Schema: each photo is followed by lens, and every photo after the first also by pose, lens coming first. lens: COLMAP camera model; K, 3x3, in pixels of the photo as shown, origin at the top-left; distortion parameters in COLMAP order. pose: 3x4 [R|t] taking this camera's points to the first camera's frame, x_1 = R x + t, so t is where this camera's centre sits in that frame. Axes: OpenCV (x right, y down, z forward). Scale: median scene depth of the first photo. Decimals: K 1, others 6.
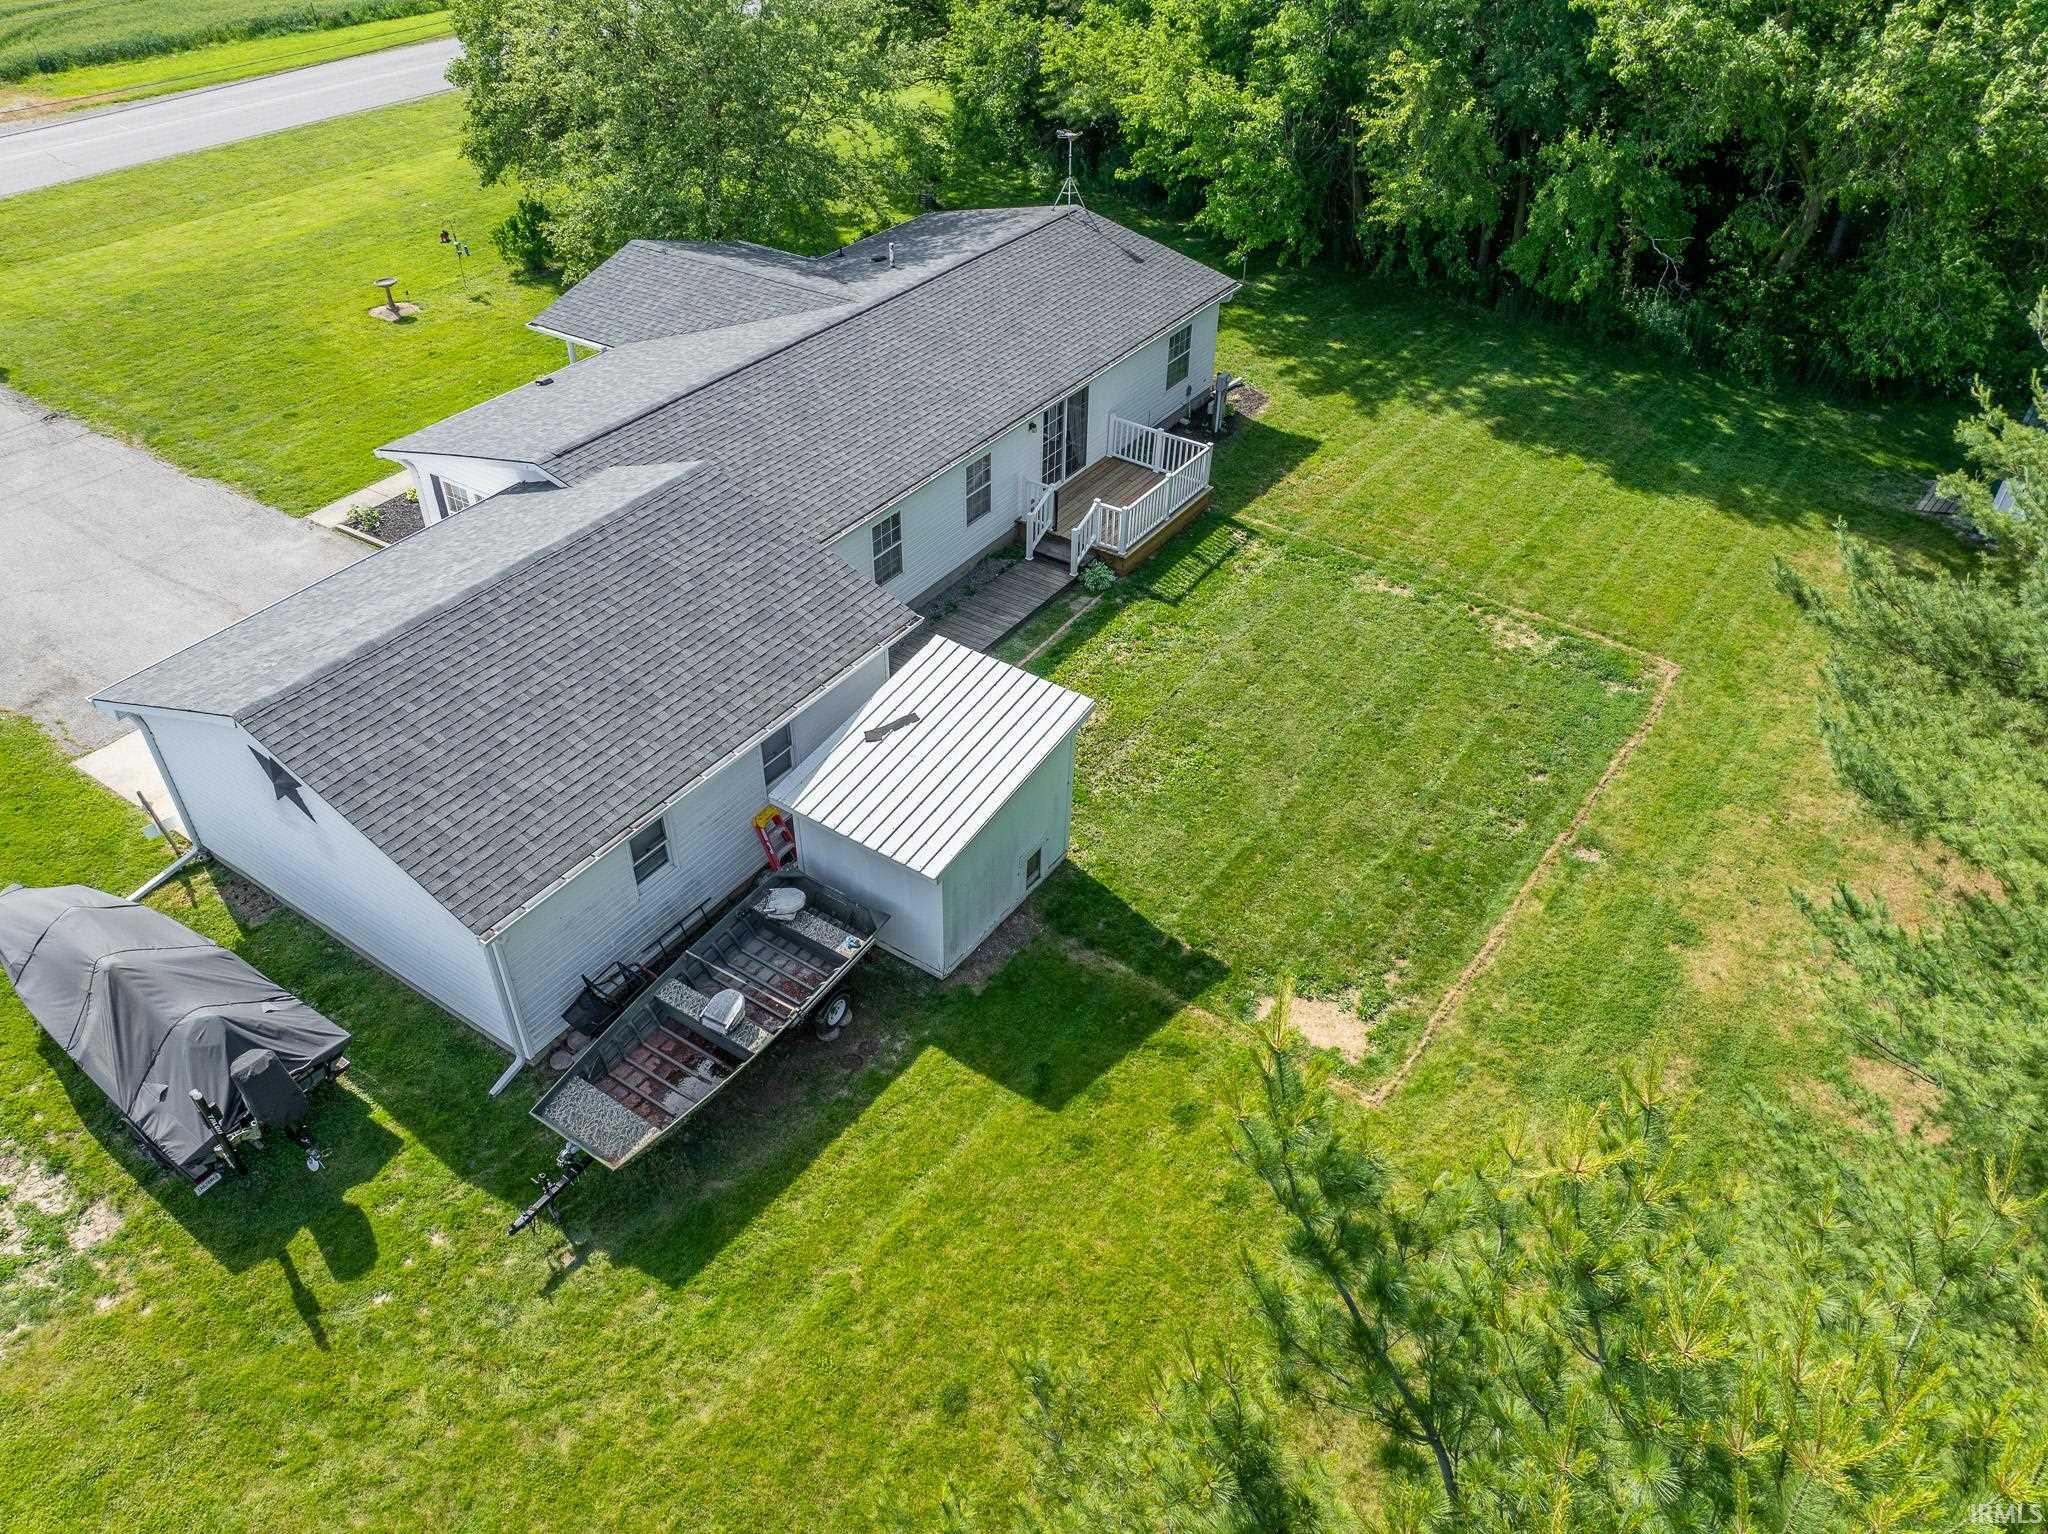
lens RADIAL K [[1443.0, 0, 1027.6], [0, 1443.0, 763.9], [0, 0, 1]] dist [-0.045874, 0.010734]
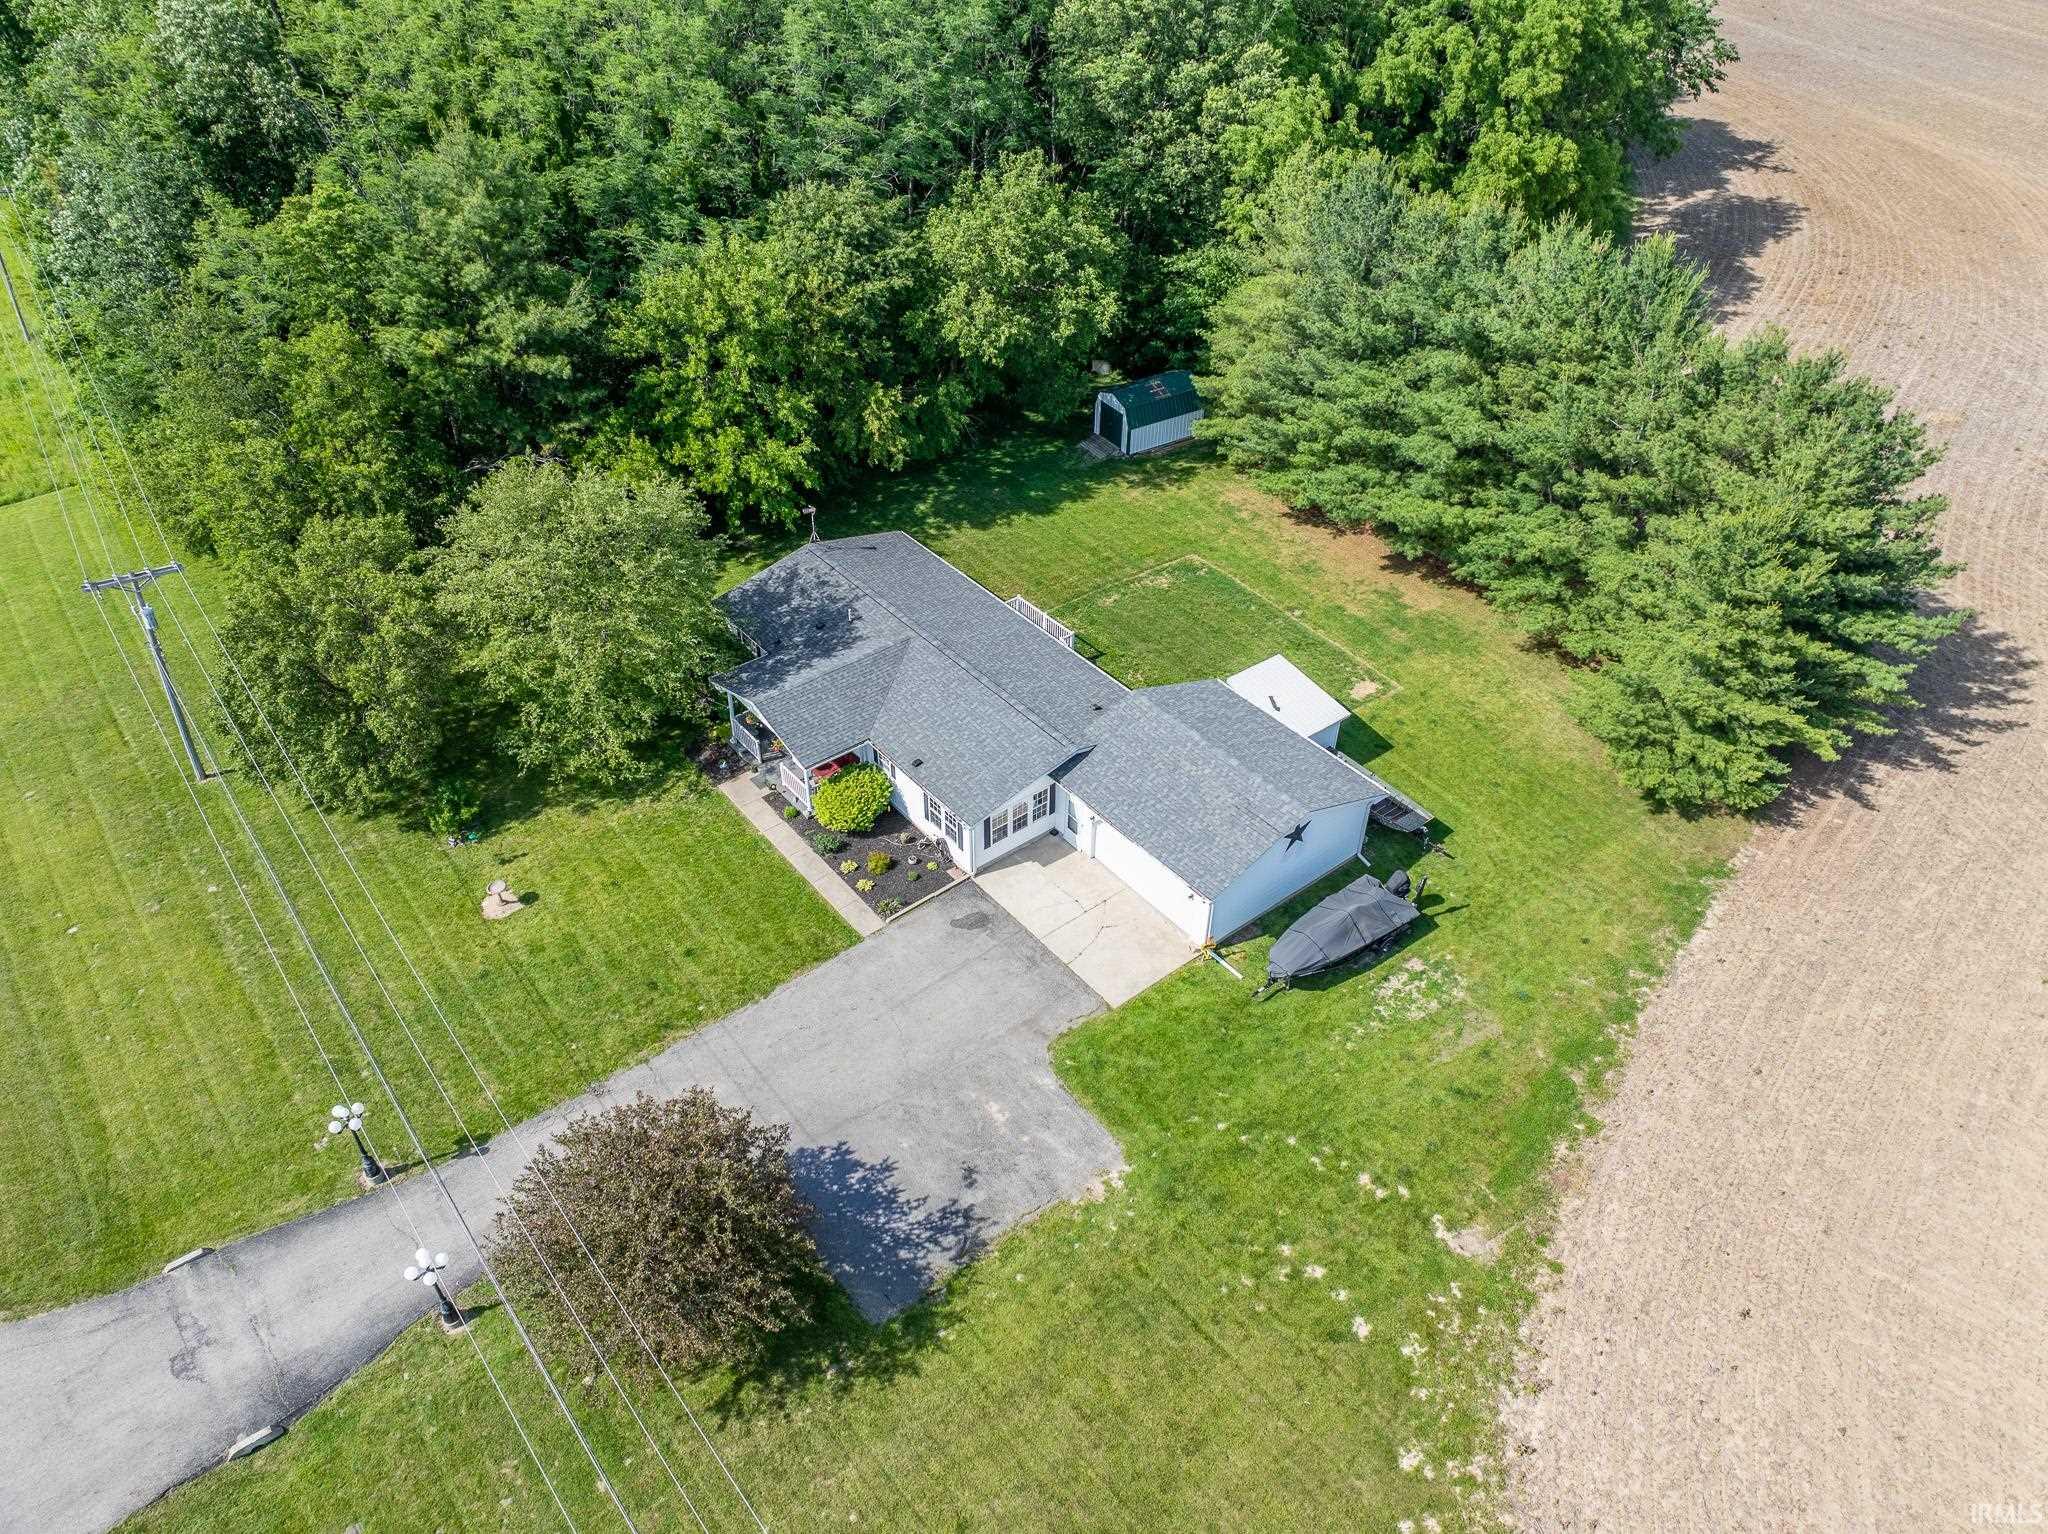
lens RADIAL K [[1443.0, 0, 1027.6], [0, 1443.0, 763.9], [0, 0, 1]] dist [-0.045874, 0.010734]
pose [[0.304581, -0.608455, 0.732812, -1.629439], [0.580337, 0.728617, 0.363766, -0.851811], [-0.755274, 0.314482, 0.575032, -0.098267]]
